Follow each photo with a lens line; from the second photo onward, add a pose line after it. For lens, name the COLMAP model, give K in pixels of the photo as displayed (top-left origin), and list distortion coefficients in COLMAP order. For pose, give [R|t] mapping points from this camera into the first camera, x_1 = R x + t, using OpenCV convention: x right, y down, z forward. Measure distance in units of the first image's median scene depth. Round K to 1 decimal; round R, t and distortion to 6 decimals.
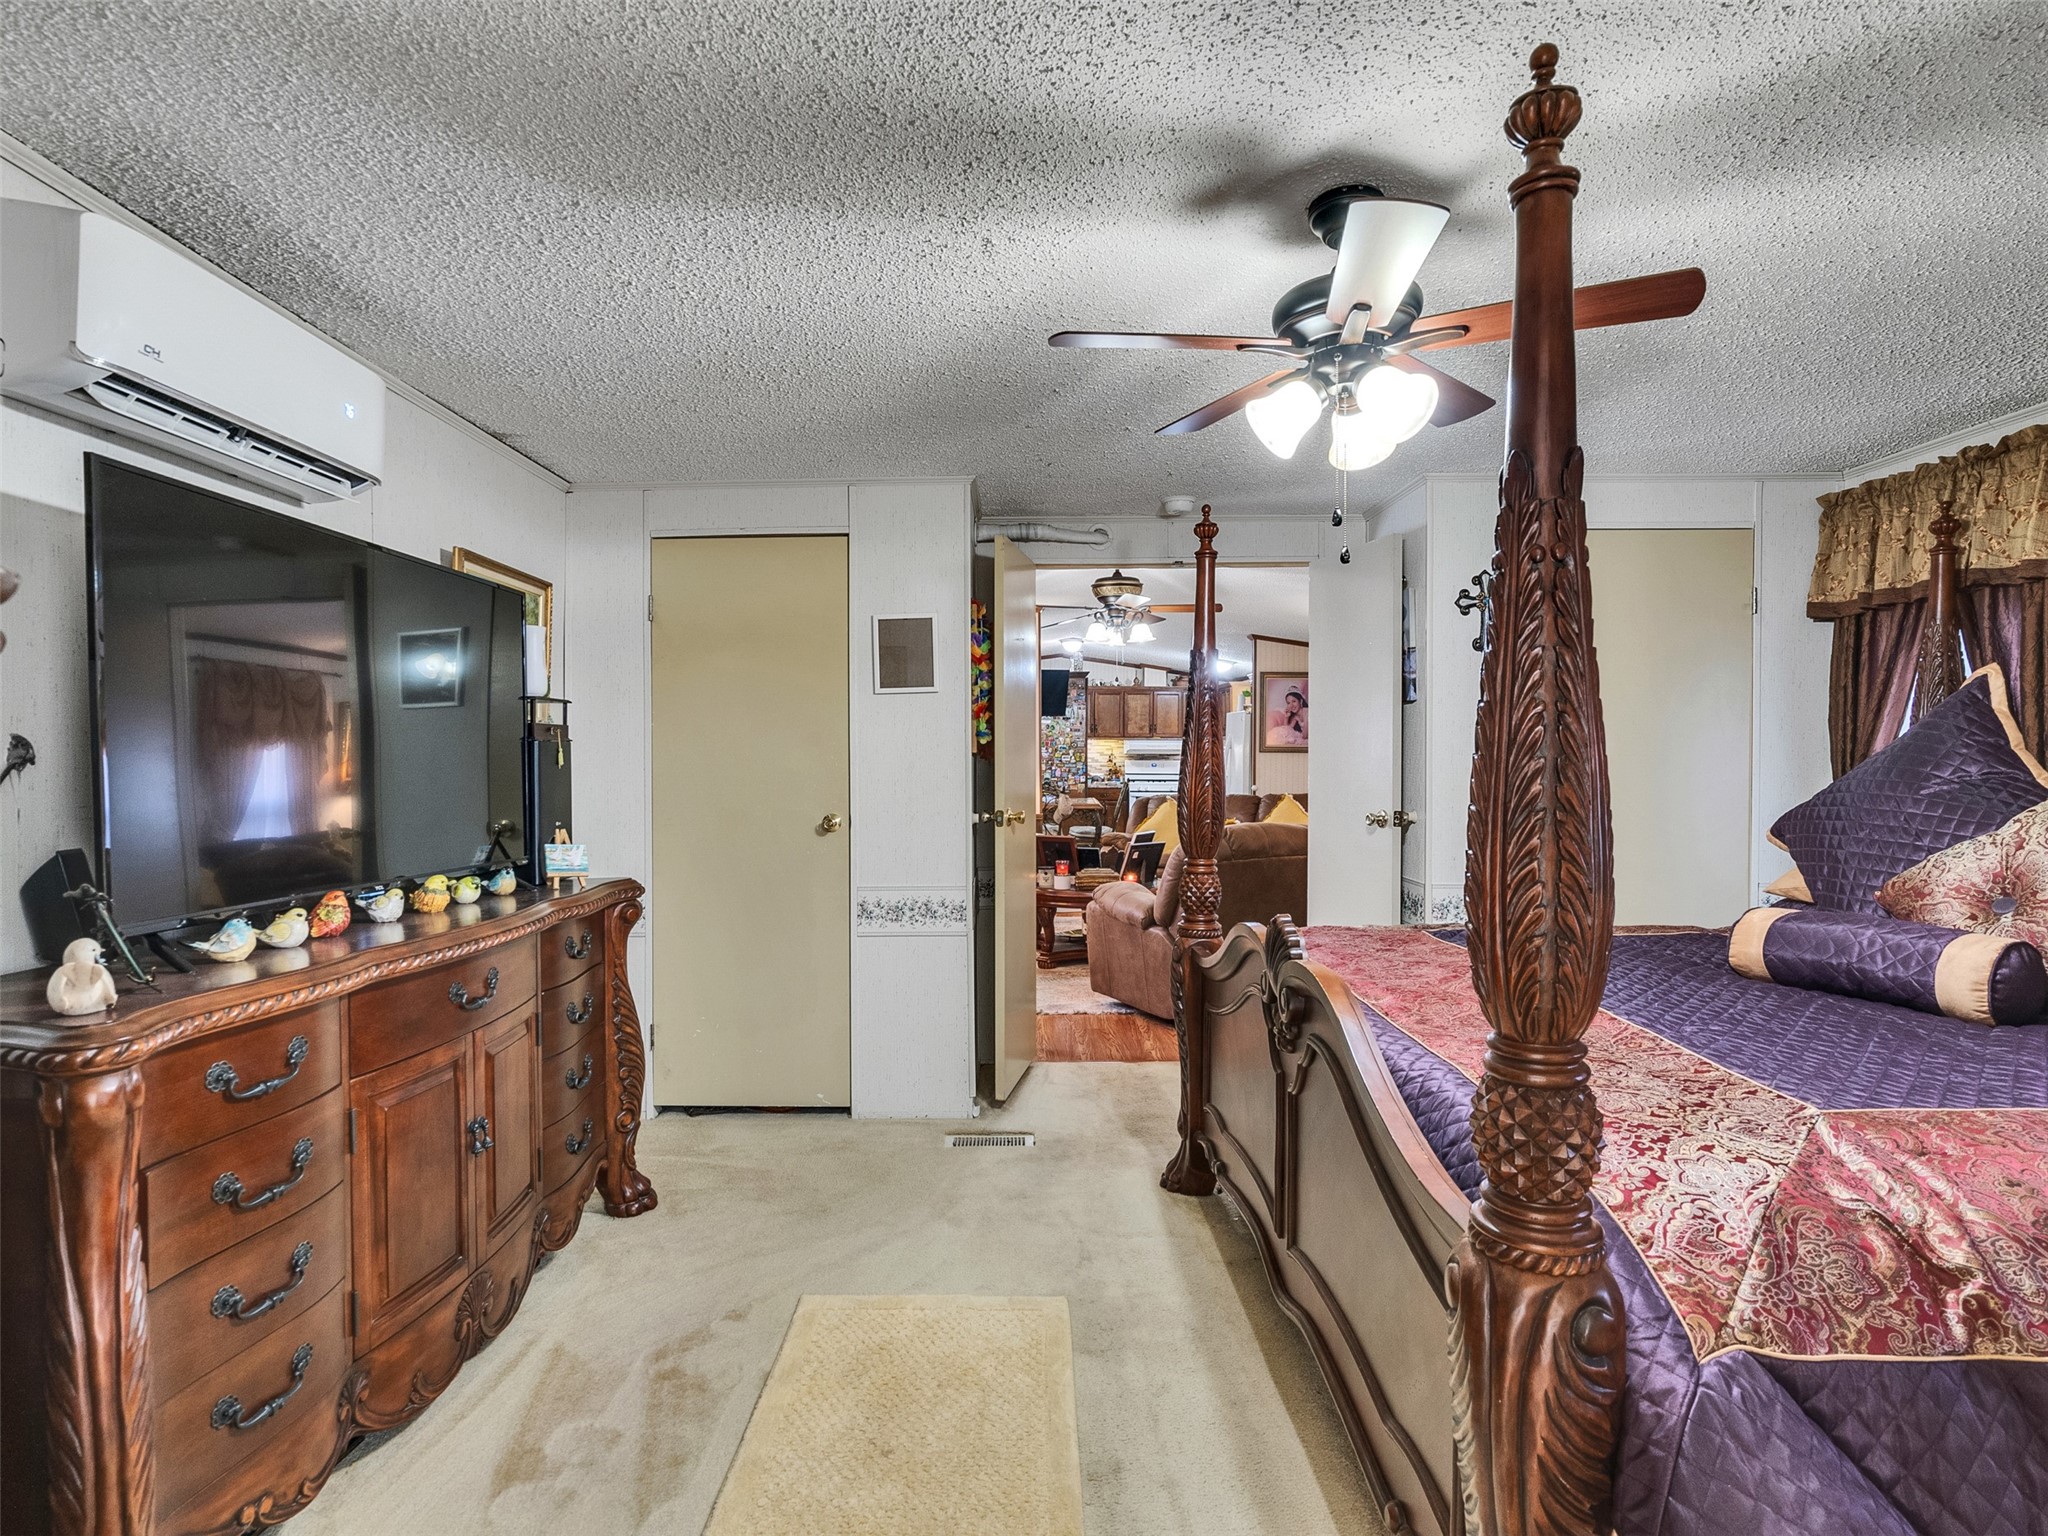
lens RADIAL K [[1050.8, 0, 1006.9], [0, 1050.8, 771.7], [0, 0, 1]] dist [-0.009594, 0.010678]
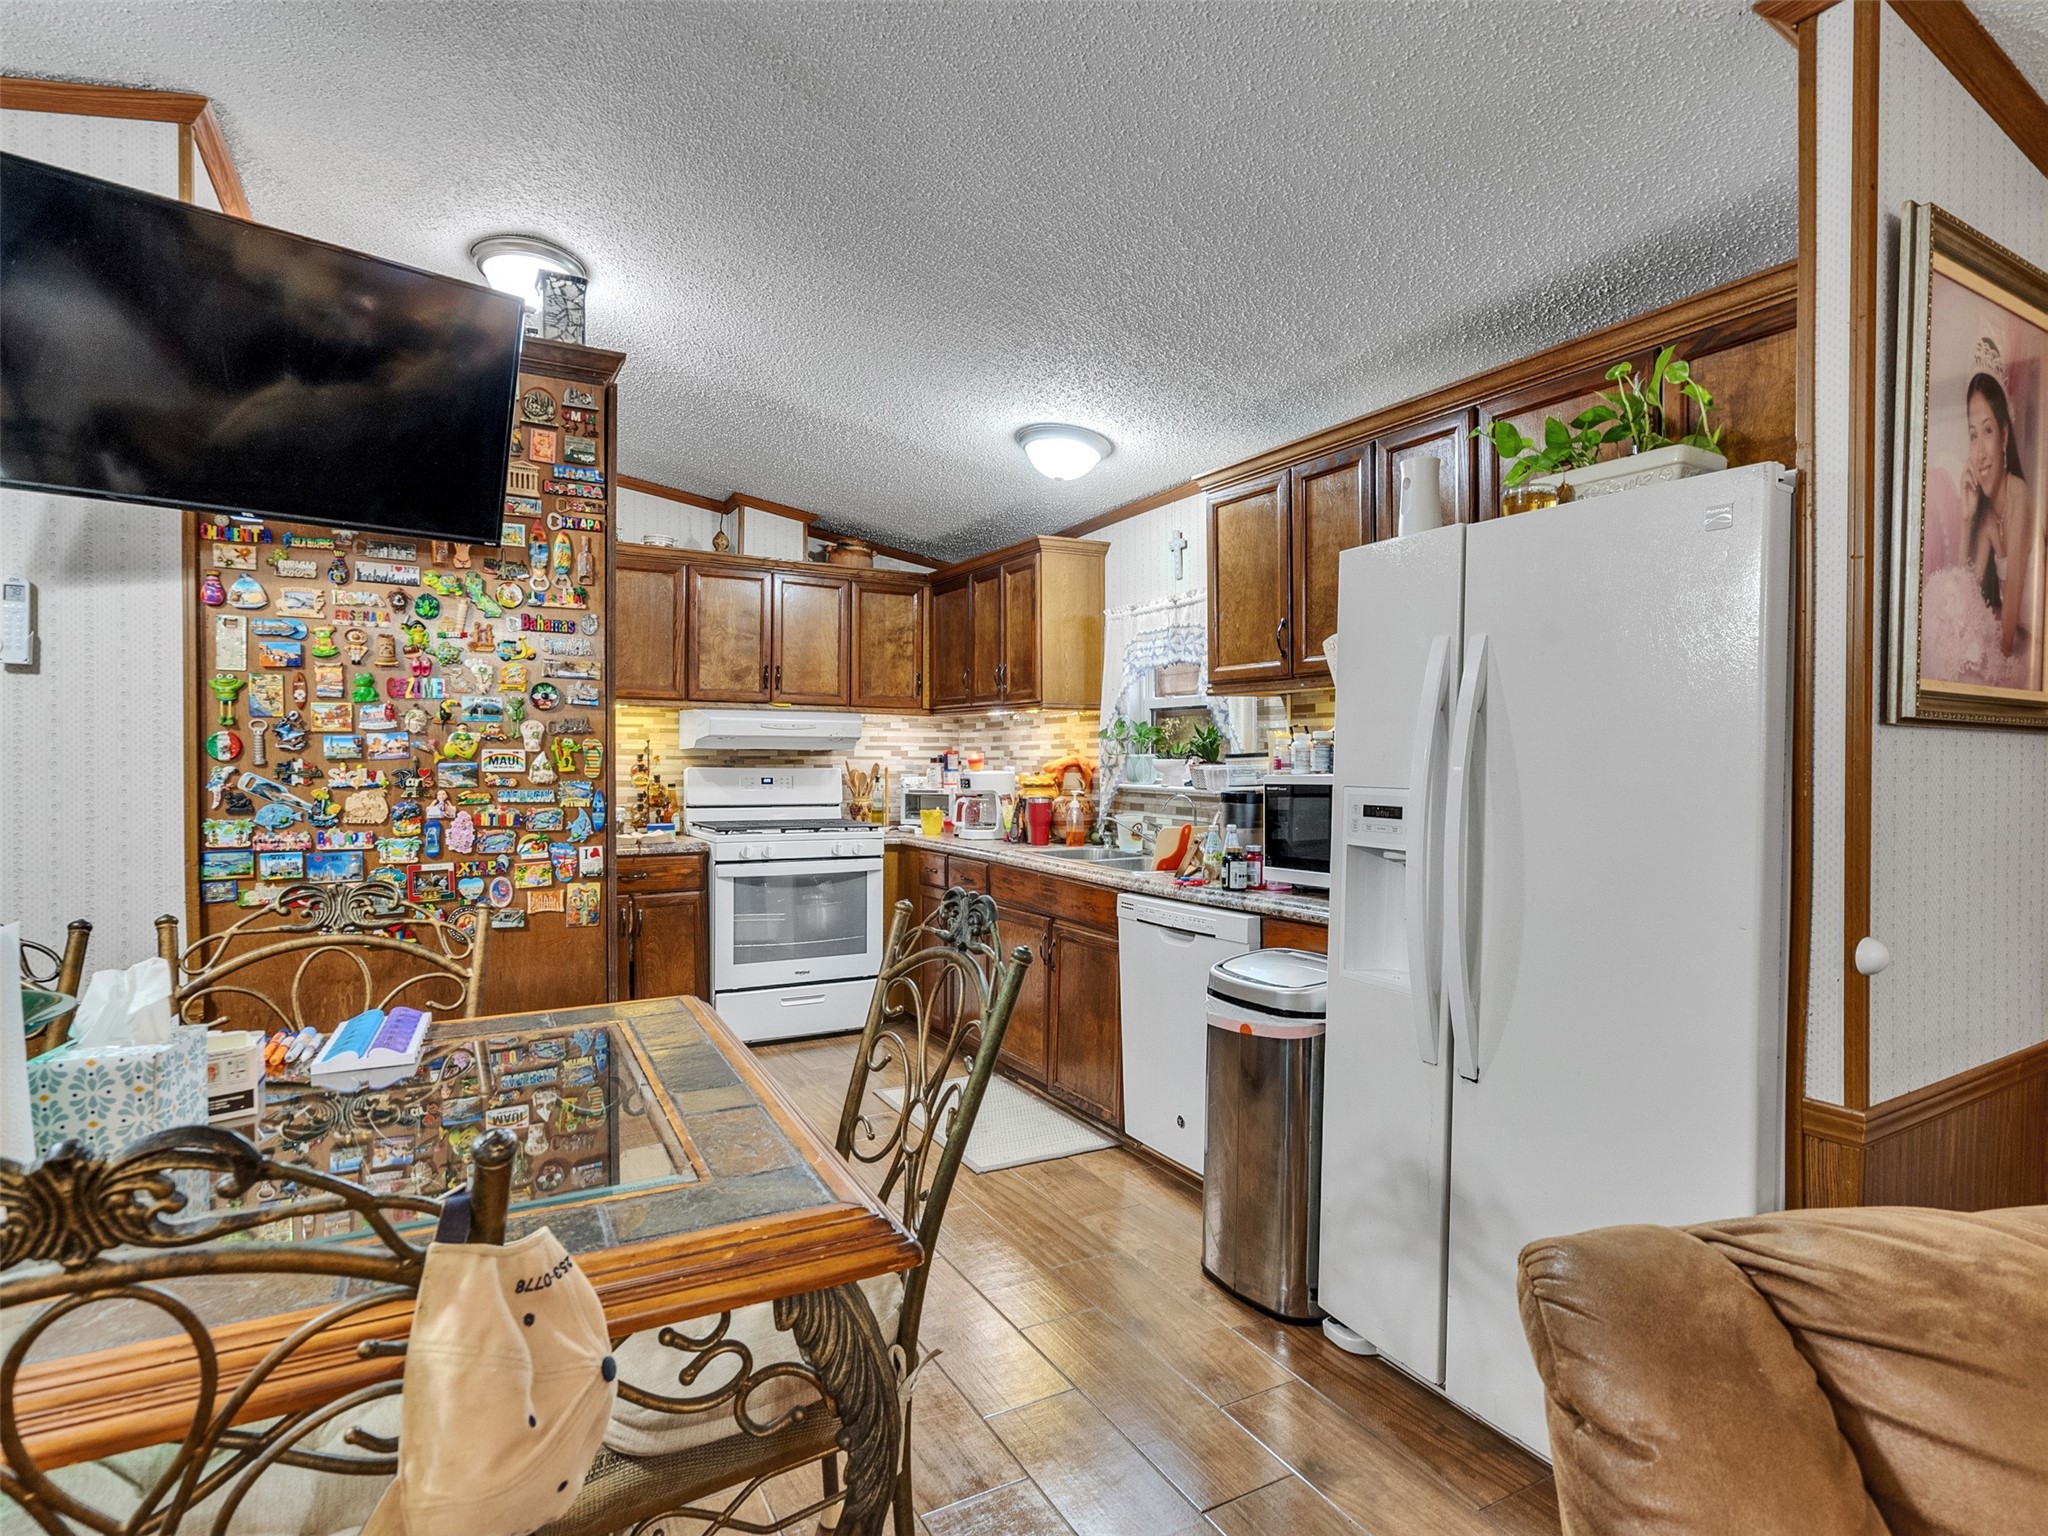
lens RADIAL K [[1050.8, 0, 1006.9], [0, 1050.8, 771.7], [0, 0, 1]] dist [-0.009594, 0.010678]
pose [[0.872983, -0.003189, 0.487740, 0.037013], [0.005059, 0.999984, -0.002517, -0.008534], [-0.487724, 0.004664, 0.872986, 0.680058]]
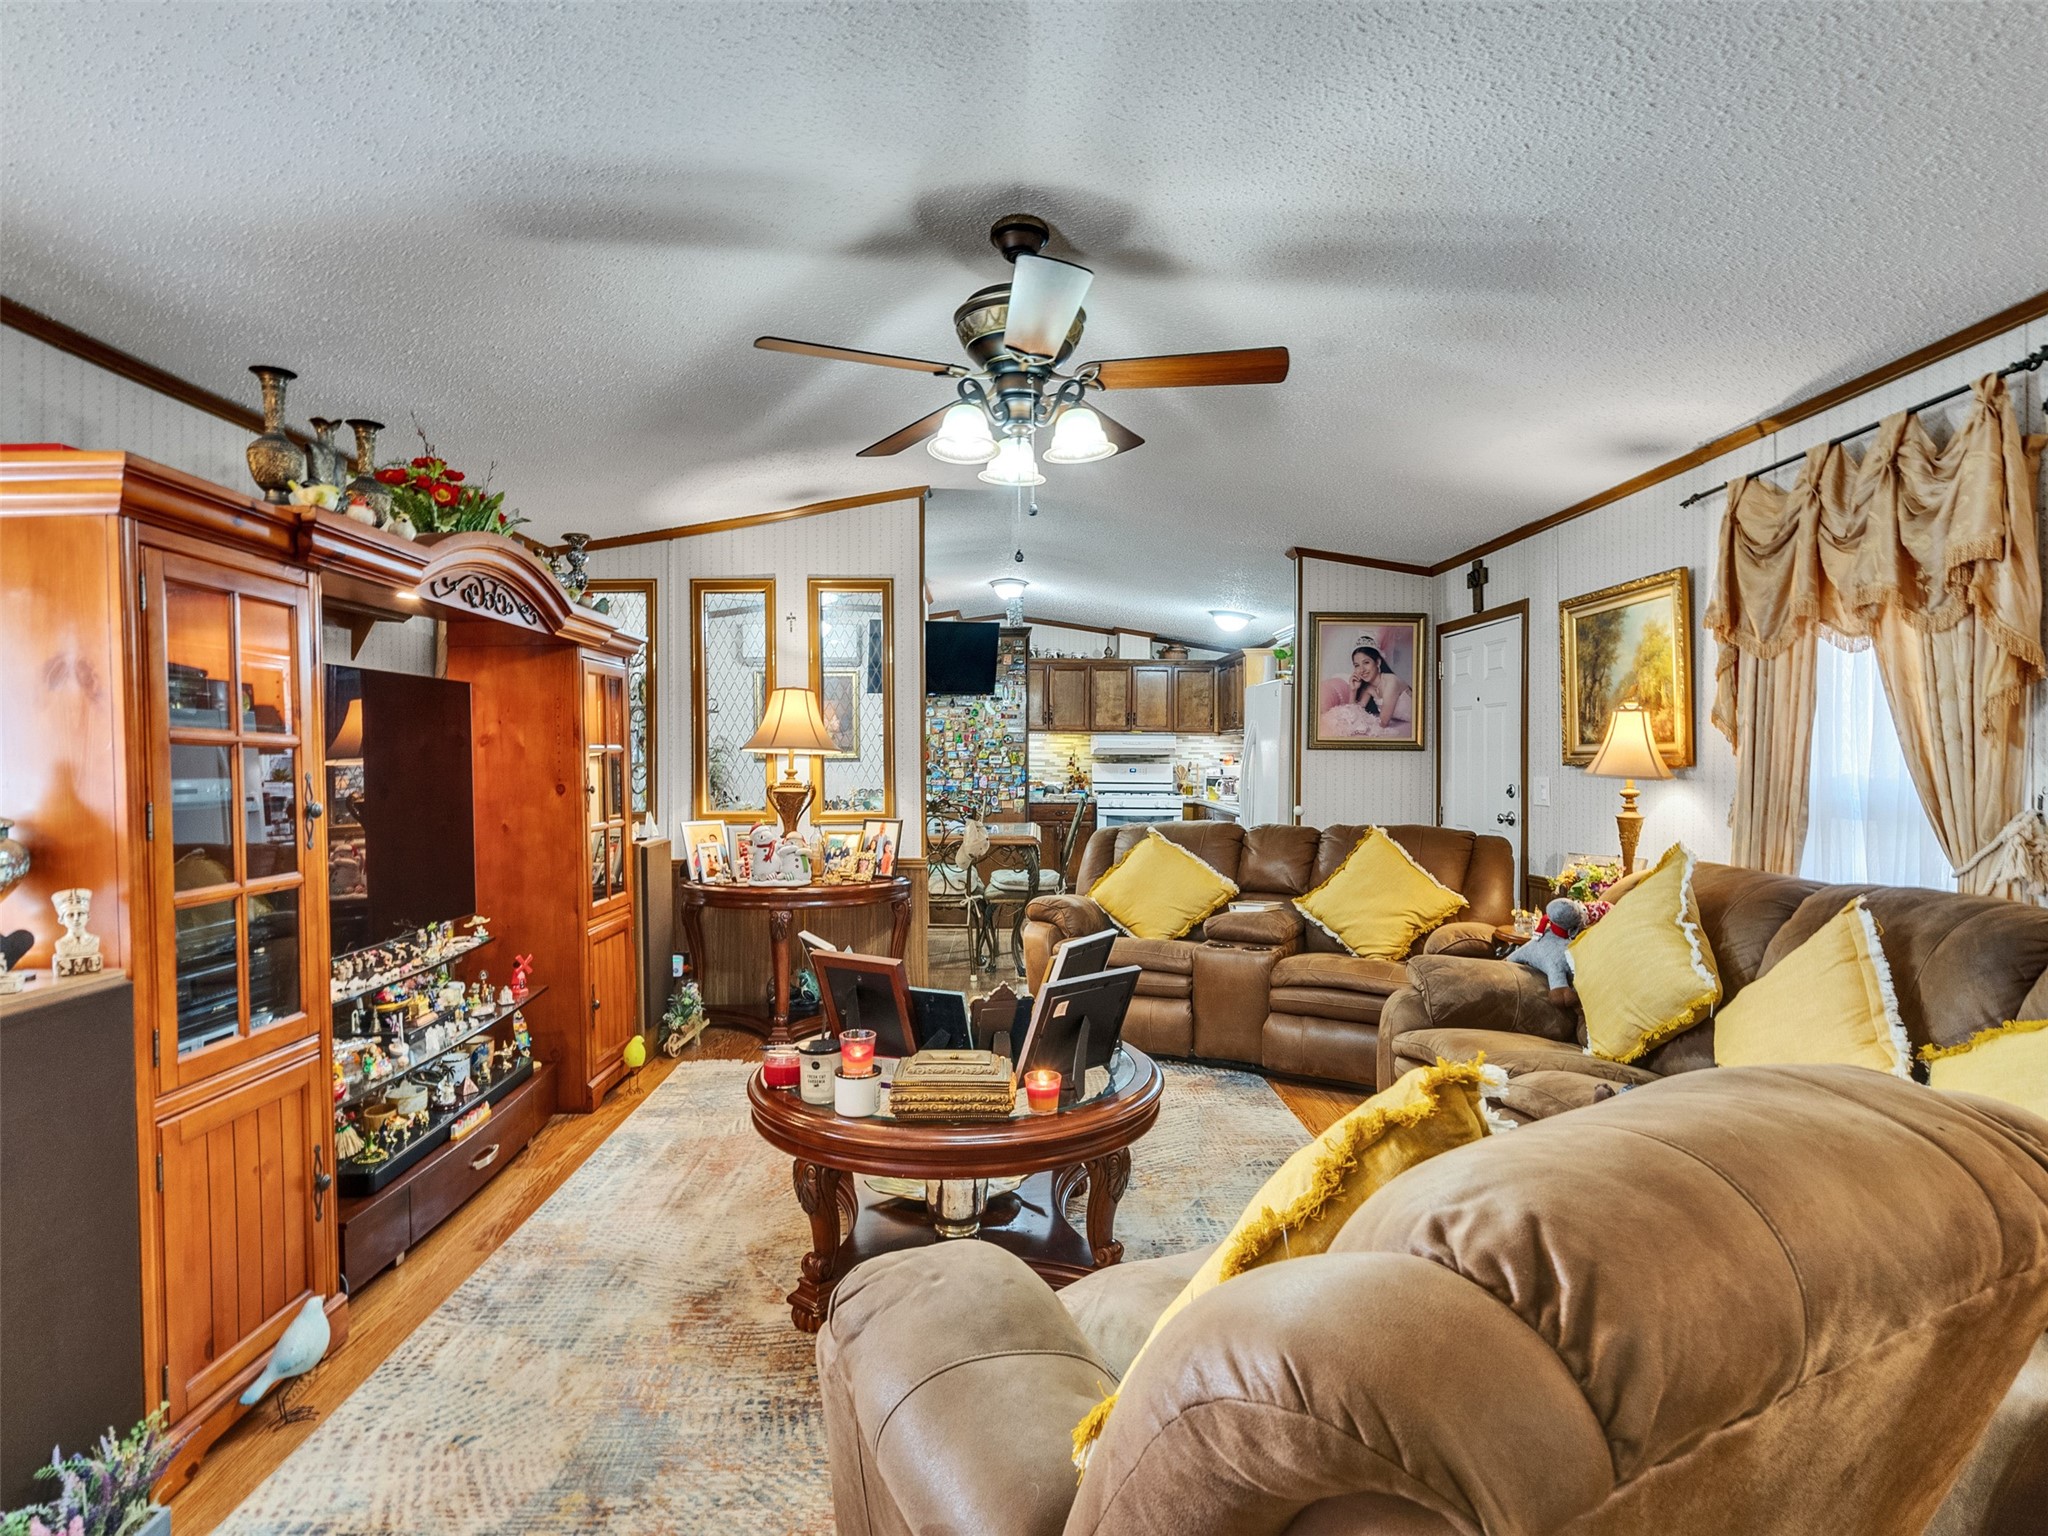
lens RADIAL K [[1050.8, 0, 1006.9], [0, 1050.8, 771.7], [0, 0, 1]] dist [-0.009594, 0.010678]
pose [[0.999916, 0.002438, 0.012724, 0.048214], [-0.002386, 0.999989, -0.004088, -0.002371], [-0.012734, 0.004057, 0.999911, 0.305476]]
